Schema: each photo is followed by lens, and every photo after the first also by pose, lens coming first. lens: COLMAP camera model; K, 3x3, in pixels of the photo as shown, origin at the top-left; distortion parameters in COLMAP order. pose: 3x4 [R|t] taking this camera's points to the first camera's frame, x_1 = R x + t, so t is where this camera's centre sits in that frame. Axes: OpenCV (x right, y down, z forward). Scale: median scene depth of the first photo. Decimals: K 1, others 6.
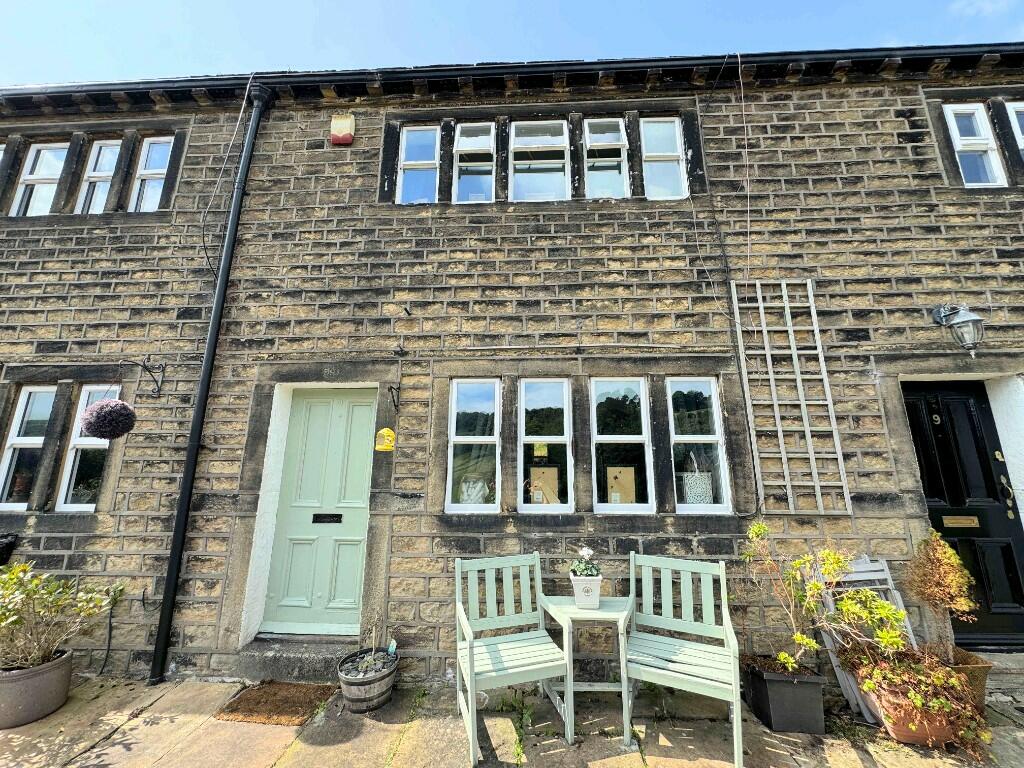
lens RADIAL K [[409.7, 0, 513.2], [0, 409.7, 381.9], [0, 0, 1]] dist [0.001342, -0.000219]
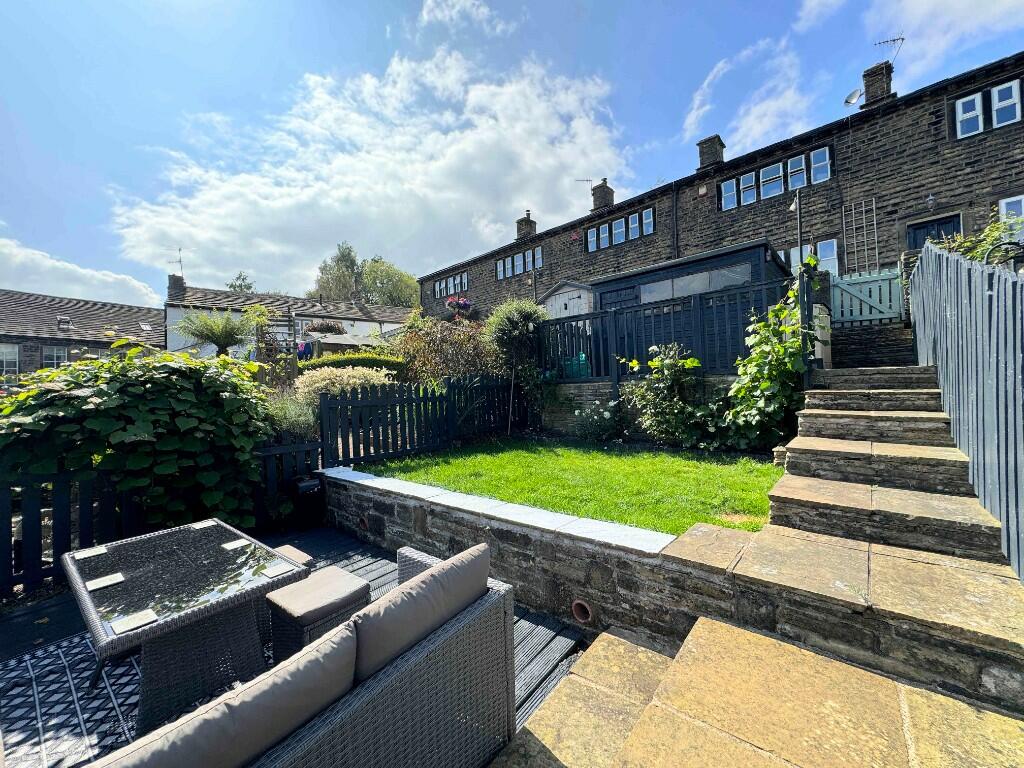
lens RADIAL K [[409.7, 0, 514.7], [0, 409.7, 382.5], [0, 0, 1]] dist [0.001342, -0.000219]
pose [[0.761556, -0.044408, -0.646576, 0.587808], [0.179329, 0.973137, 0.144381, 0.169230], [0.622795, -0.225904, 0.749062, -3.249882]]
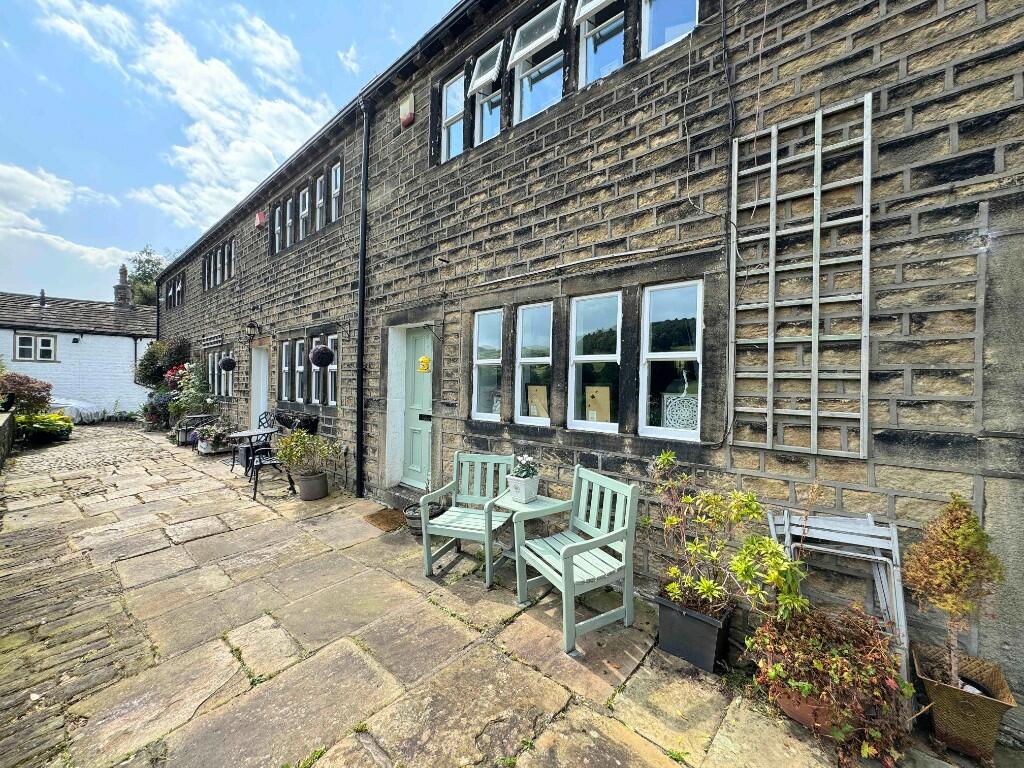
lens RADIAL K [[409.7, 0, 512.1], [0, 409.7, 382.9], [0, 0, 1]] dist [0.001342, -0.000219]
pose [[0.780129, 0.010423, -0.625532, 0.681836], [0.124716, 0.977202, 0.171822, 0.001761], [0.613062, -0.212057, 0.761043, 0.108856]]
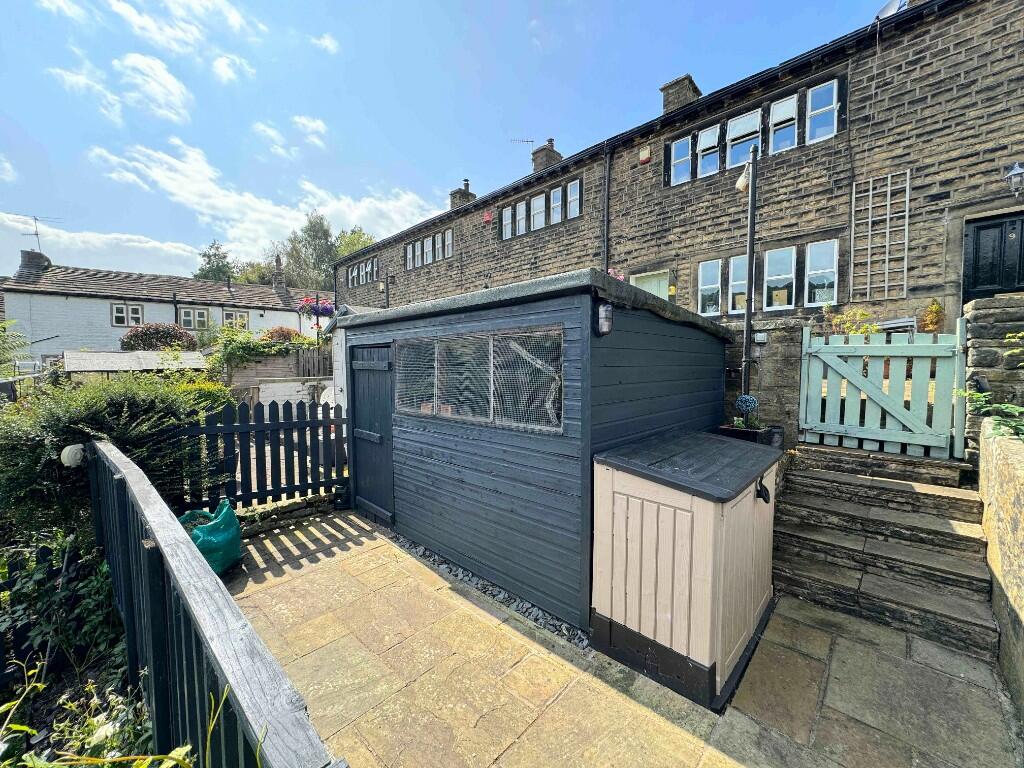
lens RADIAL K [[409.7, 0, 513.6], [0, 409.7, 383.0], [0, 0, 1]] dist [0.001342, -0.000219]
pose [[0.750109, 0.019700, -0.661020, 0.620759], [0.151282, 0.967939, 0.200519, 0.027848], [0.643778, -0.250411, 0.723080, -1.571715]]
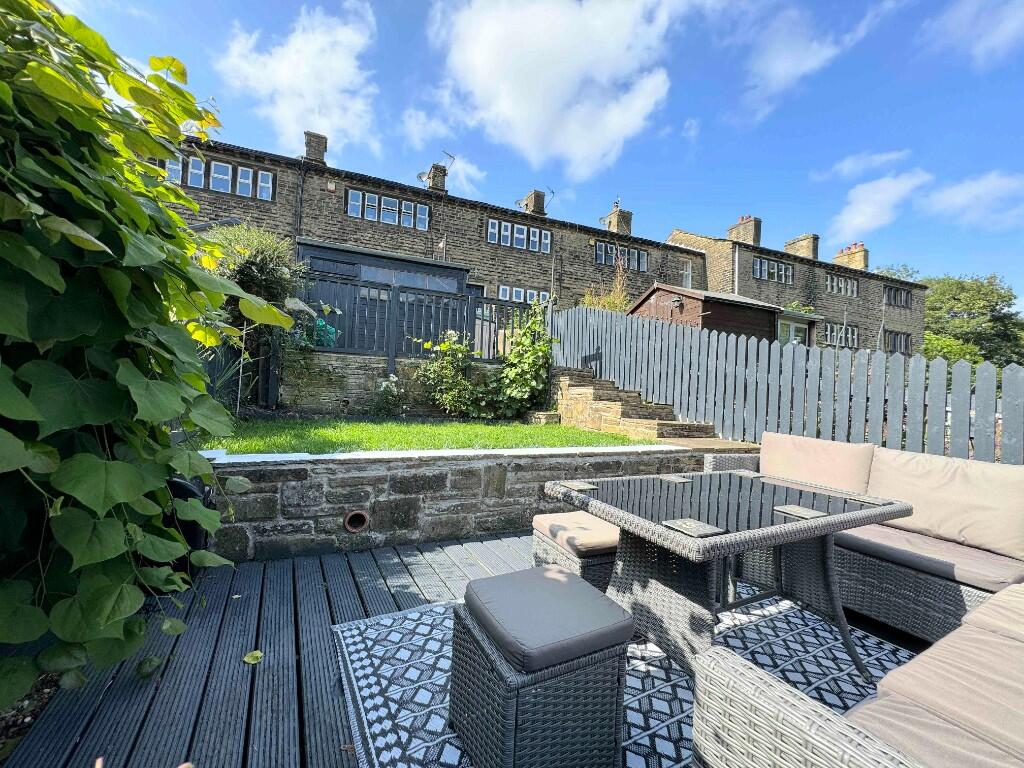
lens RADIAL K [[409.7, 0, 509.0], [0, 409.7, 381.2], [0, 0, 1]] dist [0.001342, -0.000219]
pose [[0.898258, 0.043286, 0.437331, -0.587800], [-0.128463, 0.977535, 0.167102, 0.242036], [-0.420273, -0.206282, 0.883639, -3.452295]]
